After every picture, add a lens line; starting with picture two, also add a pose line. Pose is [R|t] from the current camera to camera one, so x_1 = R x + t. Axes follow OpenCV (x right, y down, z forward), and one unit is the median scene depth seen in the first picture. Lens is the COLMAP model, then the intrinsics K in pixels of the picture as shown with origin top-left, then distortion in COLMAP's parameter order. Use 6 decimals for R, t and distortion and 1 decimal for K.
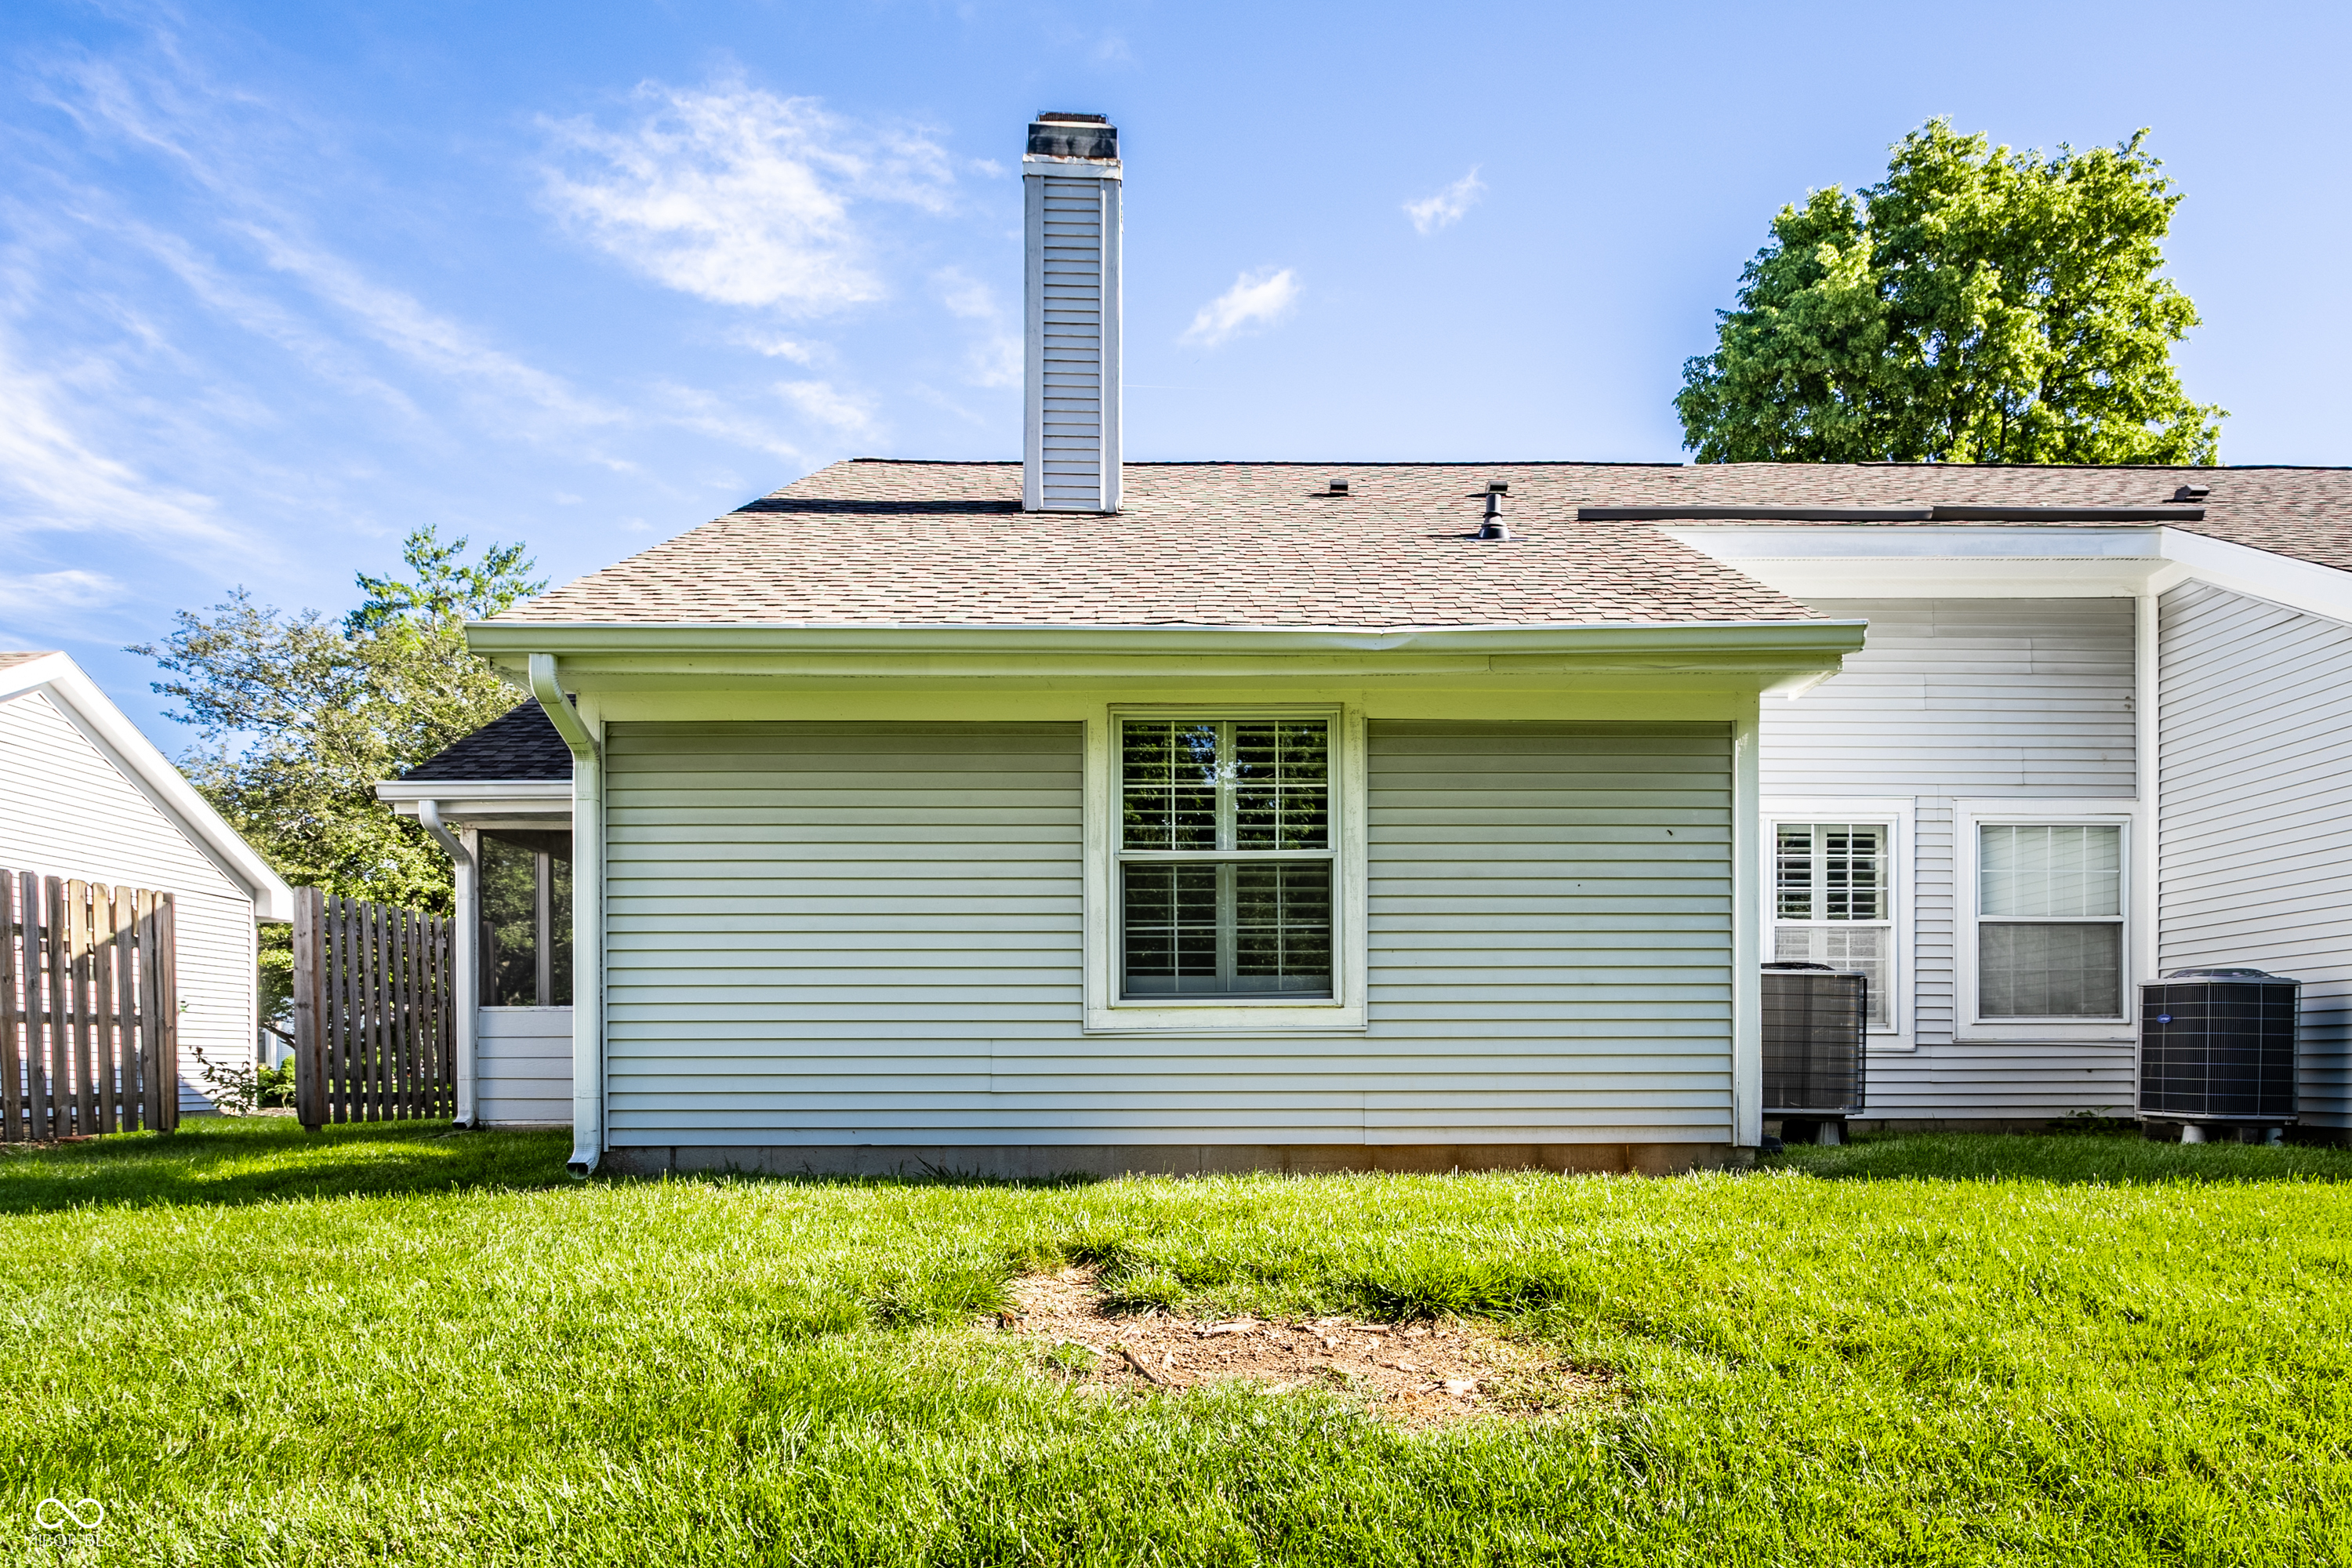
lens RADIAL K [[1155.2, 0, 1175.8], [0, 1155.2, 813.5], [0, 0, 1]] dist [-0.003075, 0.000154]
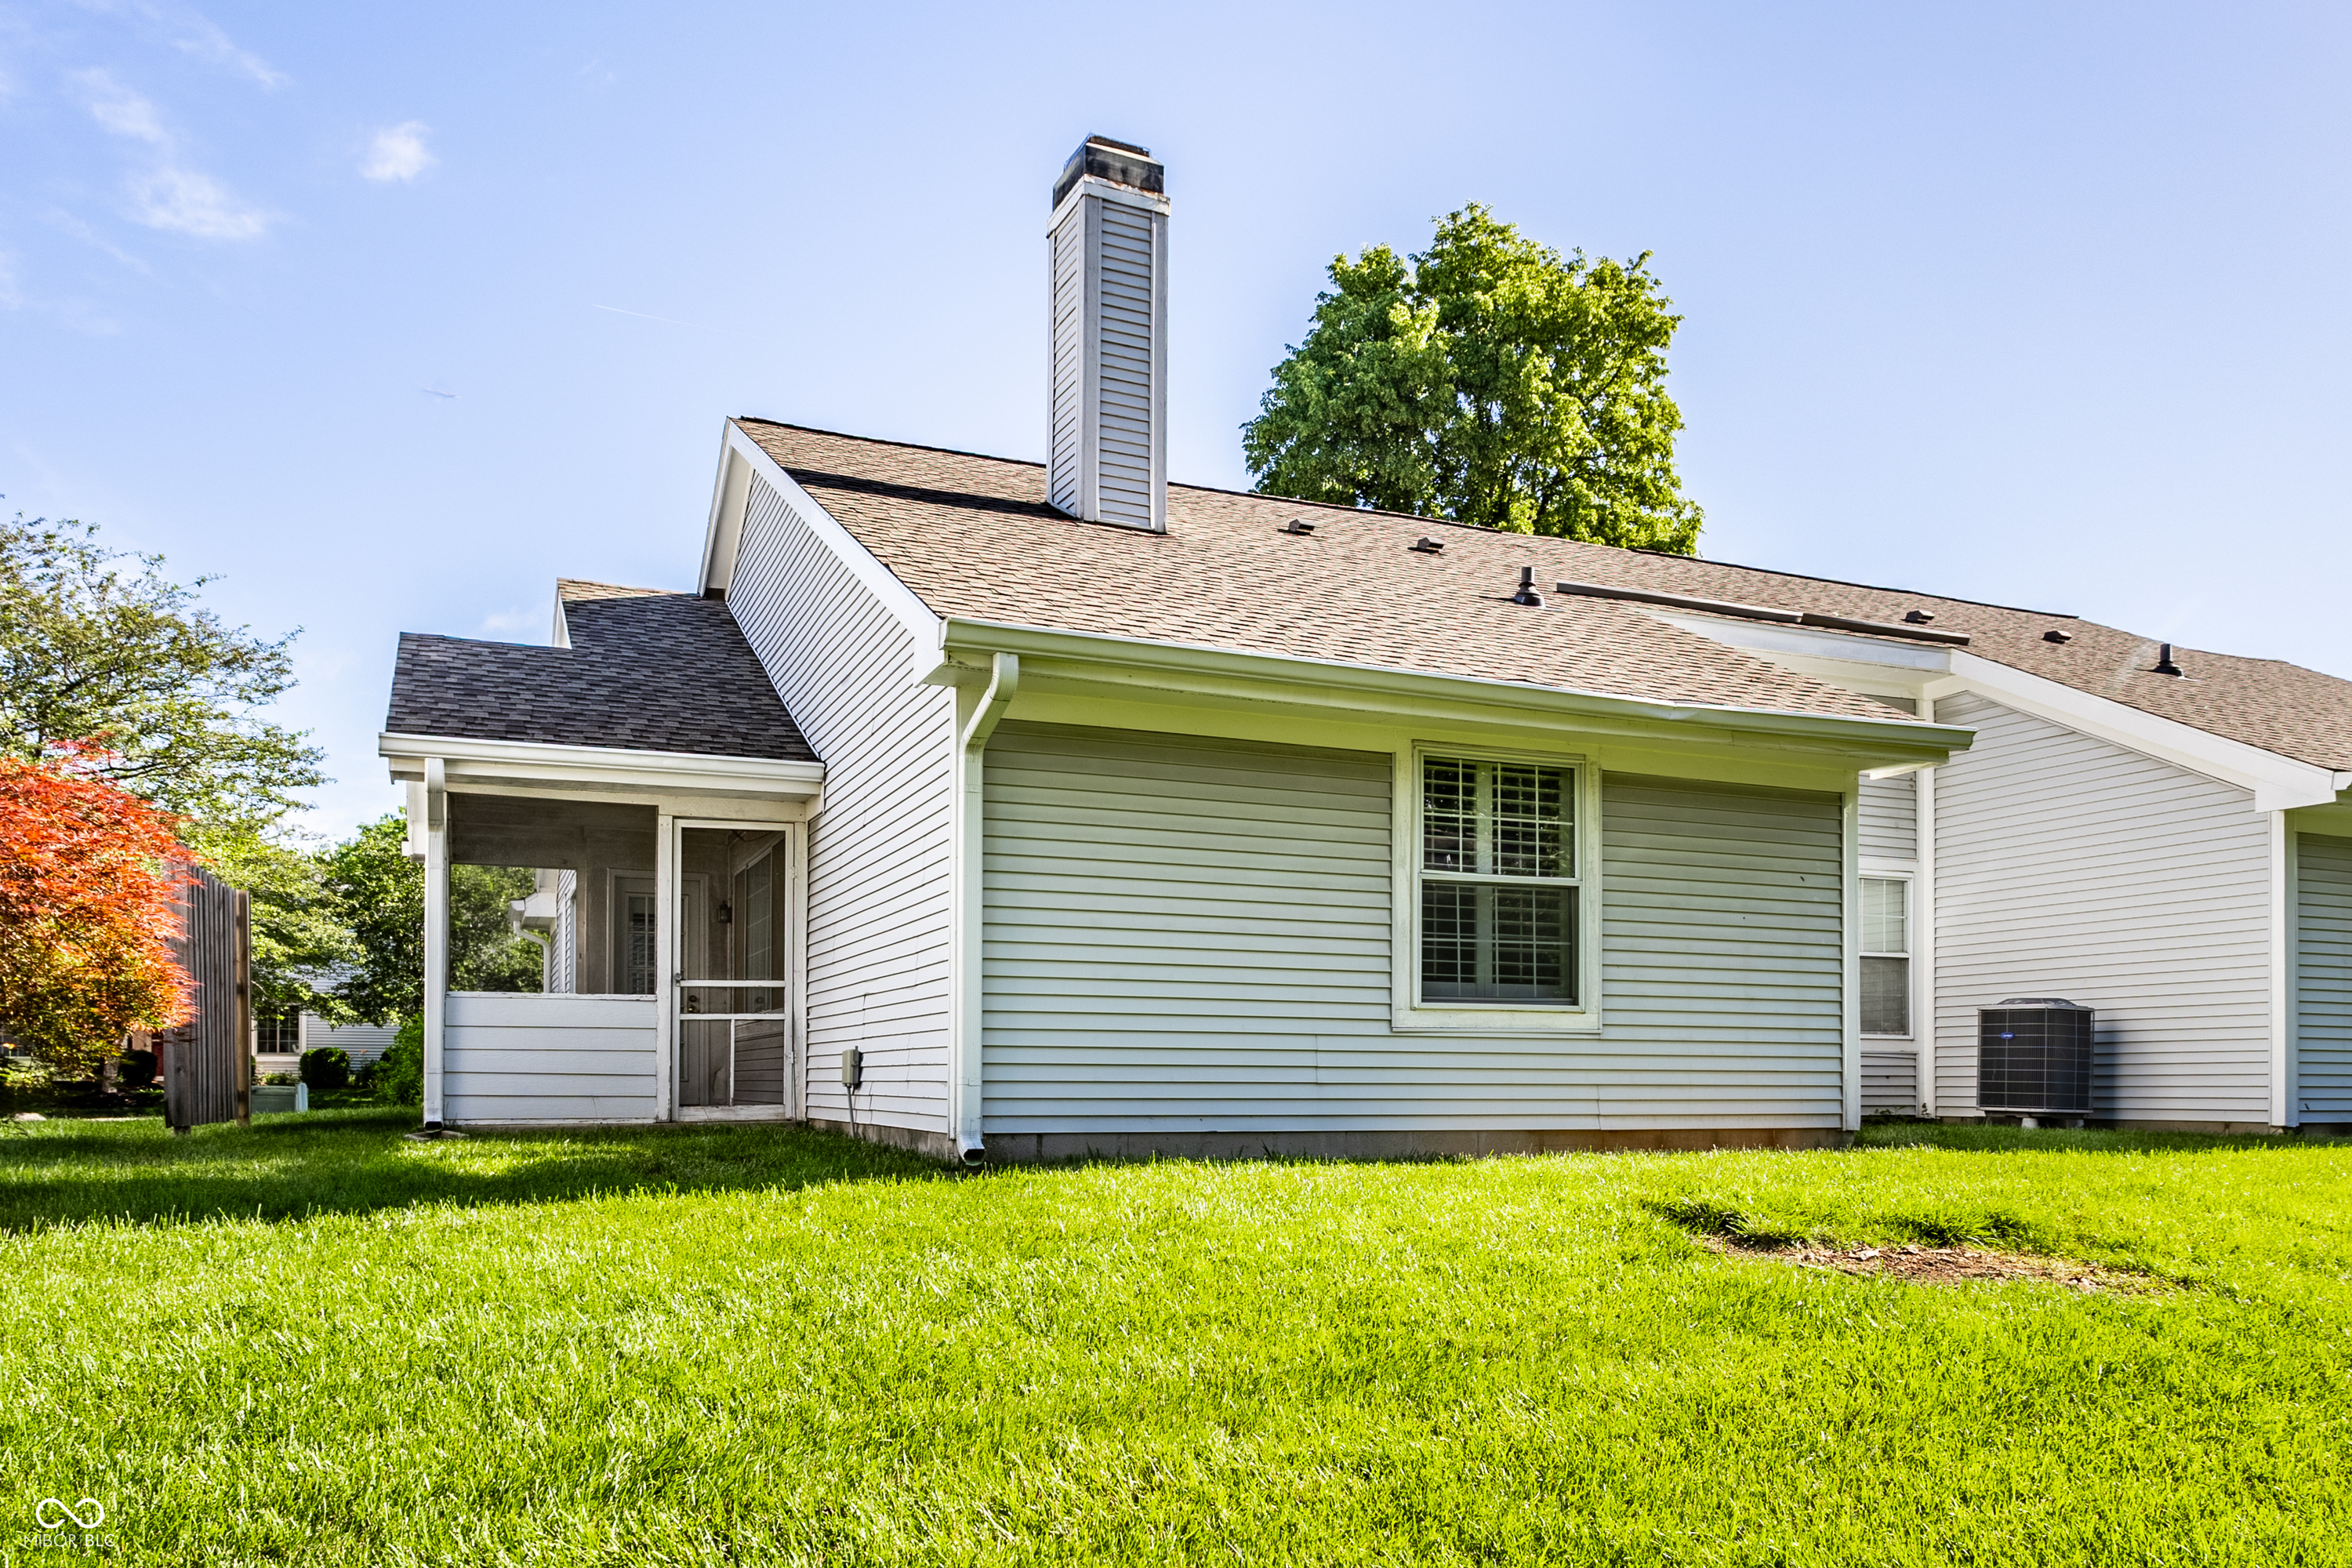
lens RADIAL K [[1182.6, 0, 1174.6], [0, 1182.6, 782.1], [0, 0, 1]] dist [-0.004418, 0.001610]
pose [[0.961831, 0.073238, 0.263662, -0.575858], [-0.066206, 0.997175, -0.035471, 0.002997], [-0.265515, 0.016661, 0.963963, -0.054845]]
